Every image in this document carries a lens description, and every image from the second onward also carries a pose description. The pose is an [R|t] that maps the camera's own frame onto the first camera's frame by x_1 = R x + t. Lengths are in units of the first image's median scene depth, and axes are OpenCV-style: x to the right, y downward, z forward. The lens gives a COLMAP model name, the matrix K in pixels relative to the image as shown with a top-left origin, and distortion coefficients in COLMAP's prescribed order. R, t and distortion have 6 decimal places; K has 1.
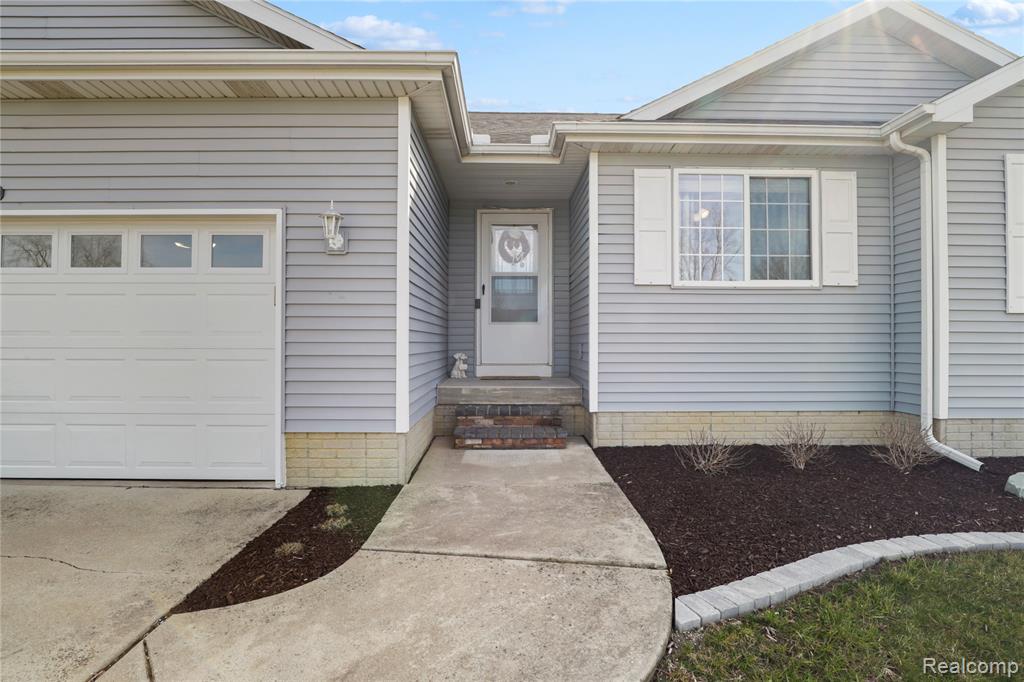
lens RADIAL K [[544.3, 0, 512.0], [0, 544.3, 341.0], [0, 0, 1]] dist [-0.027384, 0.001355]
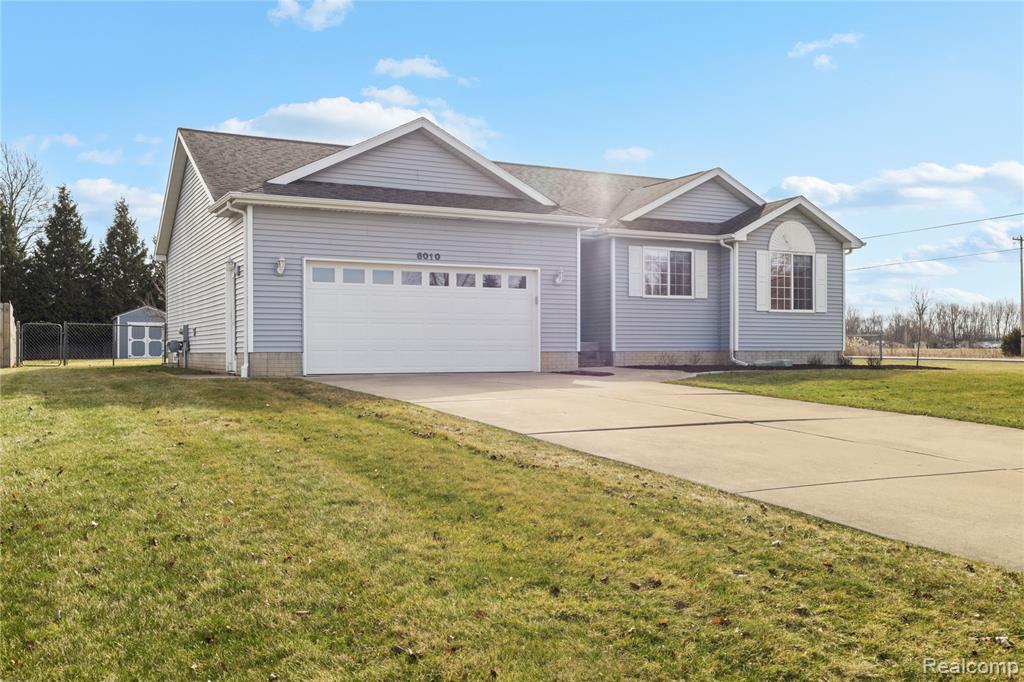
lens RADIAL K [[900.1, 0, 512.0], [0, 900.1, 341.0], [0, 0, 1]] dist [0.001432, -0.001368]
pose [[0.898625, 0.001592, 0.438716, -1.901939], [-0.000457, 0.999996, -0.002692, 0.098492], [-0.438718, 0.002219, 0.898622, -2.226892]]
